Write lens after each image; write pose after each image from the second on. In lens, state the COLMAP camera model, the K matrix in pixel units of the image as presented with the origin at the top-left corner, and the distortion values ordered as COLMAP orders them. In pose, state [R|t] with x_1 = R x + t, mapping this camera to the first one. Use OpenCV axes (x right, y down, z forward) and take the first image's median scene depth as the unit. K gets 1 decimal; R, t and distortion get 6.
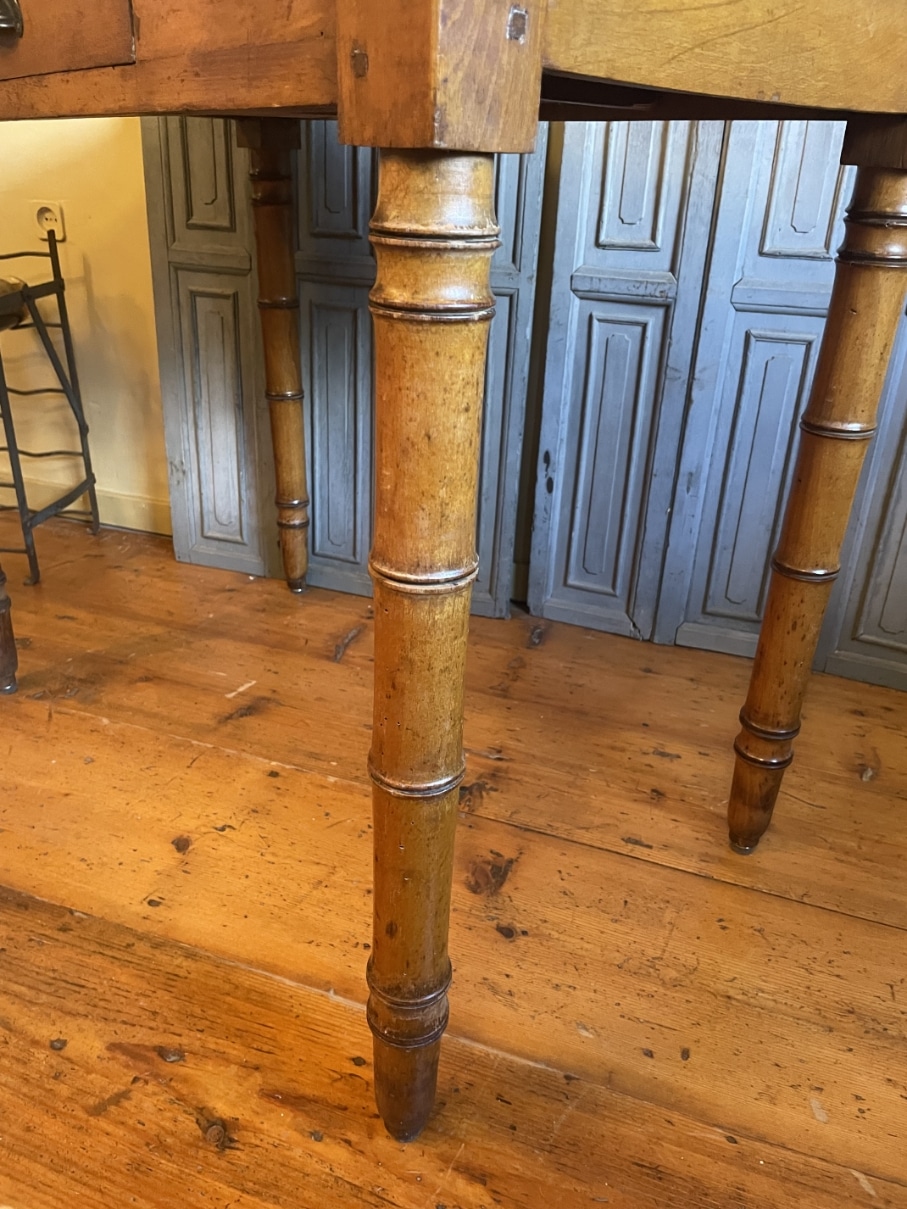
lens RADIAL K [[922.0, 0, 450.0], [0, 922.0, 602.1], [0, 0, 1]] dist [0.086895, -0.127605]
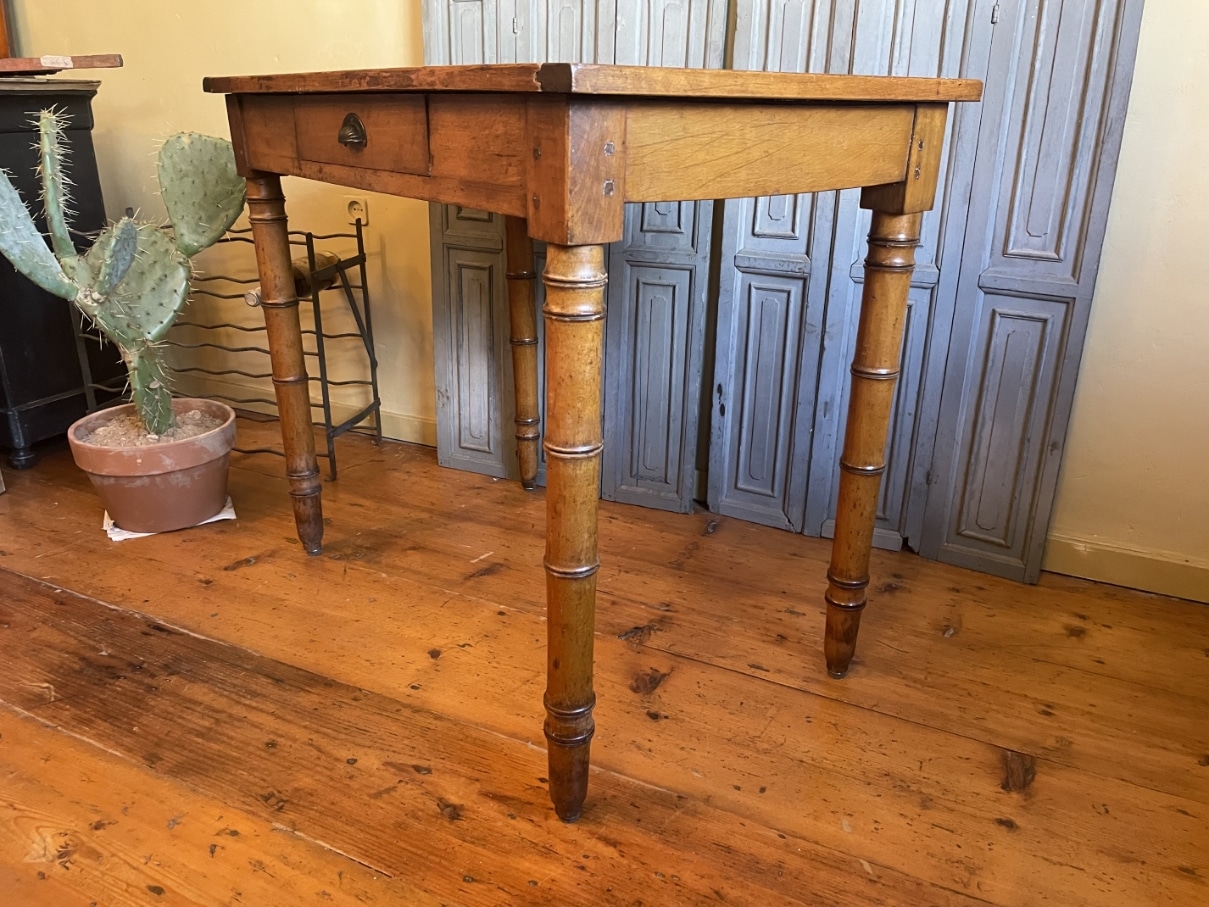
lens RADIAL K [[914.9, 0, 616.1], [0, 914.9, 448.7], [0, 0, 1]] dist [0.096167, -0.132971]
pose [[0.995408, 0.017329, -0.094145, 0.102503], [-0.025675, 0.995774, -0.088178, 0.055934], [0.092219, 0.090190, 0.991646, -0.356418]]
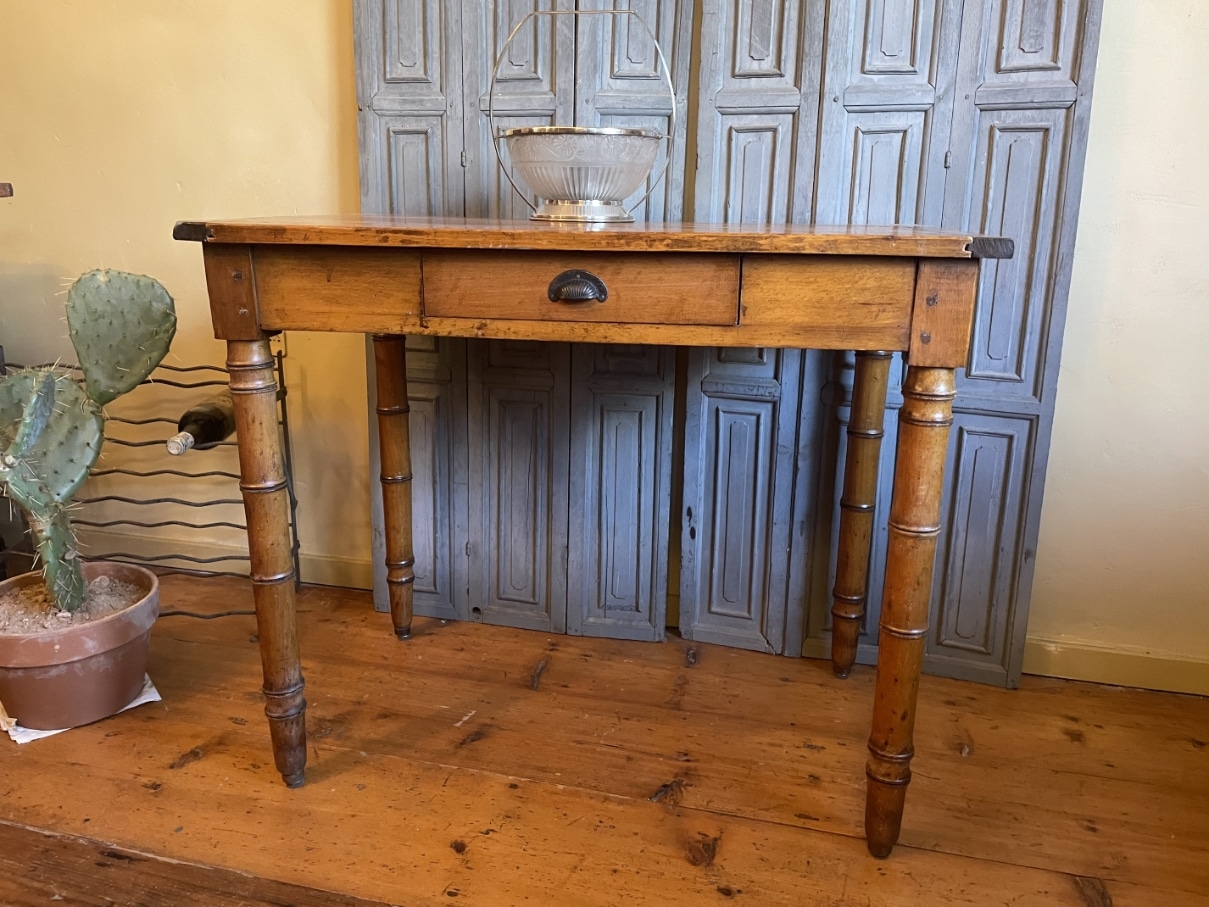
lens RADIAL K [[918.7, 0, 603.0], [0, 918.7, 437.7], [0, 0, 1]] dist [0.080862, -0.111483]
pose [[0.993949, -0.042708, 0.101199, -0.172662], [0.061357, 0.980052, -0.189034, -0.030324], [-0.091107, 0.194100, 0.976742, -0.315855]]
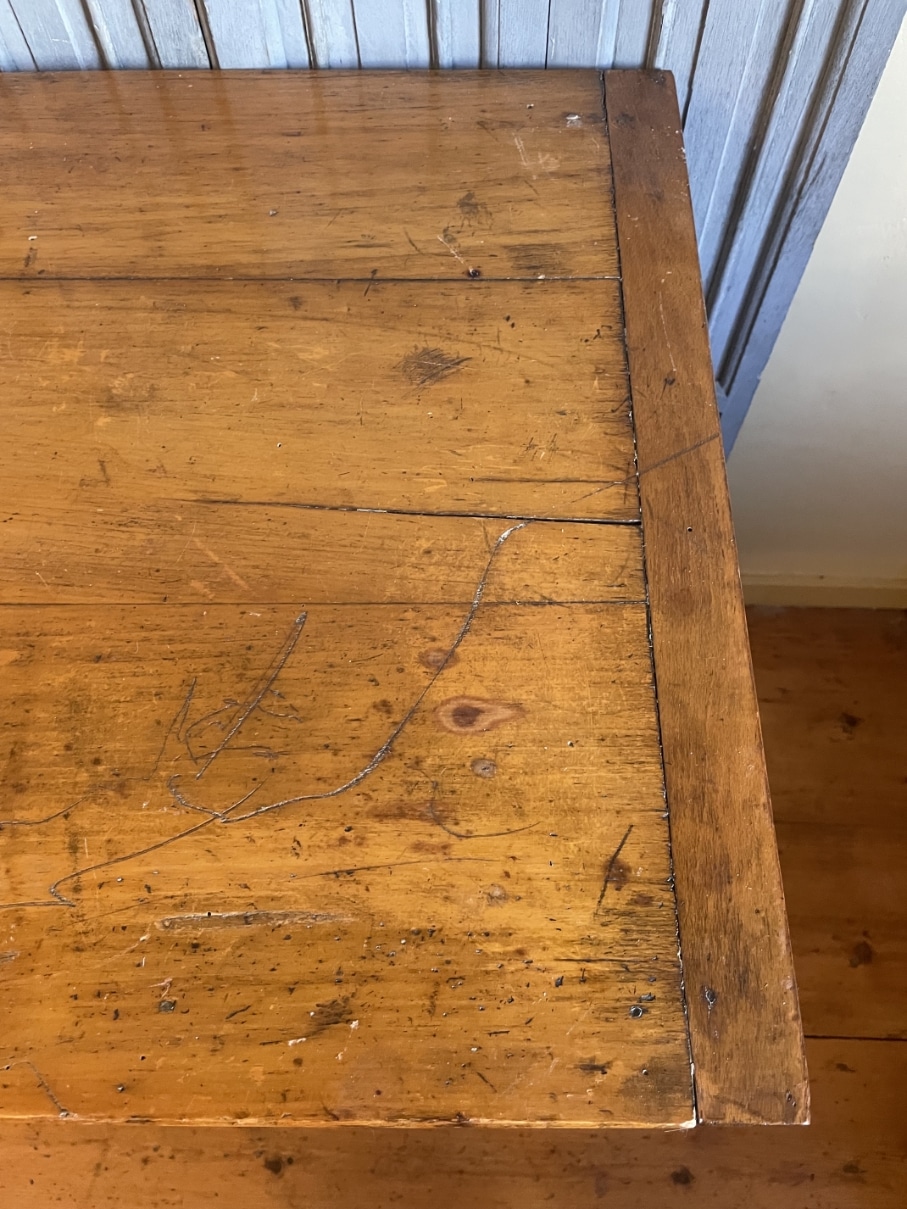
lens RADIAL K [[931.4, 0, 464.3], [0, 931.4, 608.7], [0, 0, 1]] dist [0.091643, -0.152952]
pose [[0.948155, -0.300351, 0.103885, 0.292185], [0.167220, 0.749452, 0.640593, -0.688923], [-0.270259, -0.590010, 0.760821, 0.358763]]
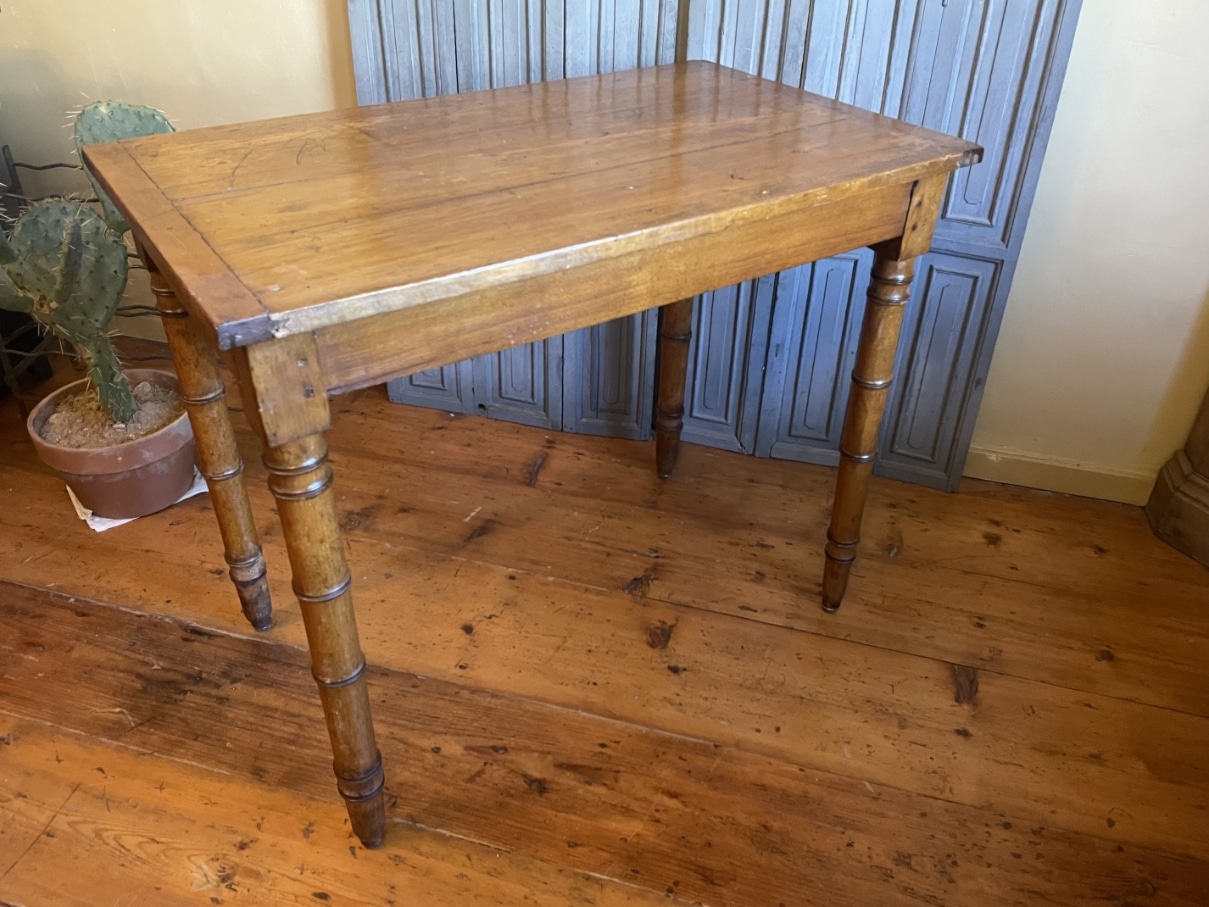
lens RADIAL K [[977.5, 0, 607.3], [0, 977.5, 435.6], [0, 0, 1]] dist [0.113069, -0.165929]
pose [[0.996602, -0.054025, 0.062169, -0.118617], [0.045081, 0.989515, 0.137216, -0.255413], [-0.068930, -0.133947, 0.988588, -0.566065]]
